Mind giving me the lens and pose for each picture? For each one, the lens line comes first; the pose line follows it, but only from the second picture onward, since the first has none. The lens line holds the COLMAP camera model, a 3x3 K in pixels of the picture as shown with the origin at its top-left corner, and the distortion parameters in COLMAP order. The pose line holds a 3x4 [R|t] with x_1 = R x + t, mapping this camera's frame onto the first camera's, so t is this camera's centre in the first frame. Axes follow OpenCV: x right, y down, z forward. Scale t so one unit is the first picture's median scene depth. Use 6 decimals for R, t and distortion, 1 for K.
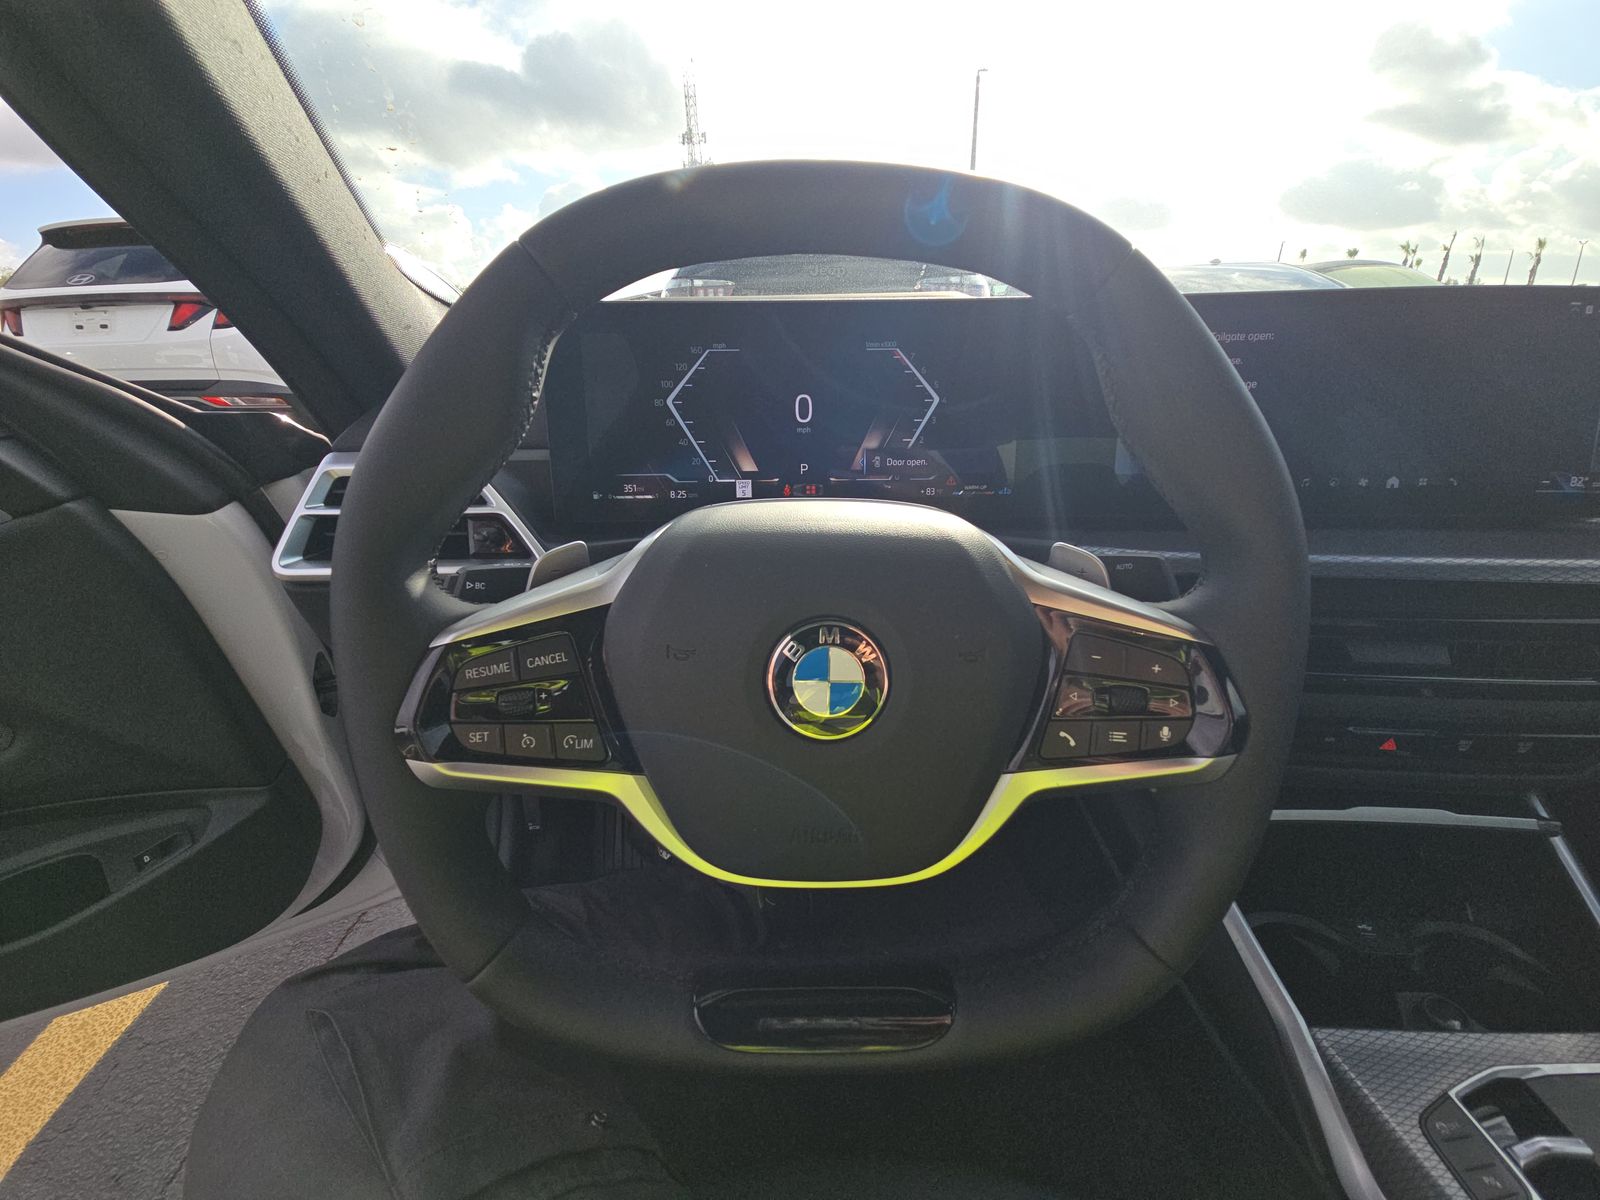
lens RADIAL K [[625.7, 0, 800.0], [0, 625.7, 600.0], [0, 0, 1]] dist [0.016725, -0.011397]
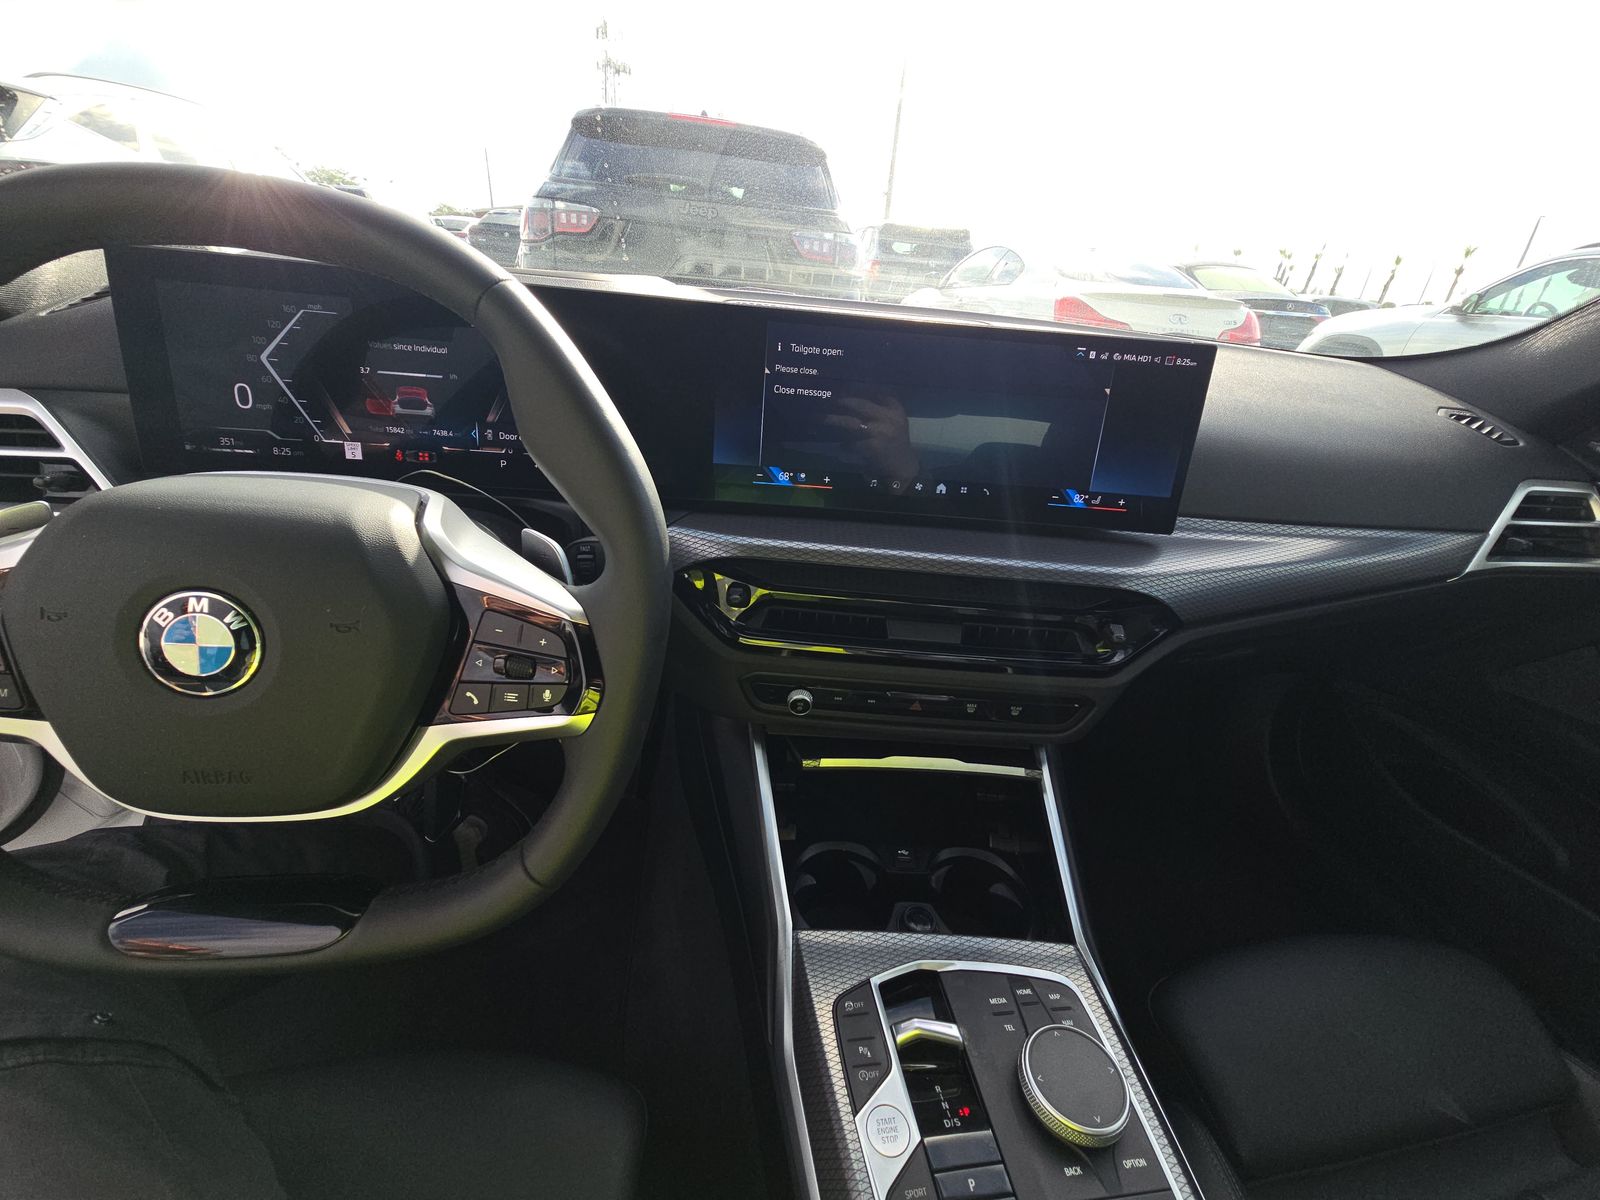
lens RADIAL K [[625.7, 0, 800.0], [0, 625.7, 600.0], [0, 0, 1]] dist [0.016725, -0.011397]
pose [[0.989600, 0.044413, 0.136819, 0.839464], [-0.055226, 0.995556, 0.076274, -0.086117], [-0.132824, -0.083037, 0.987655, -0.235195]]
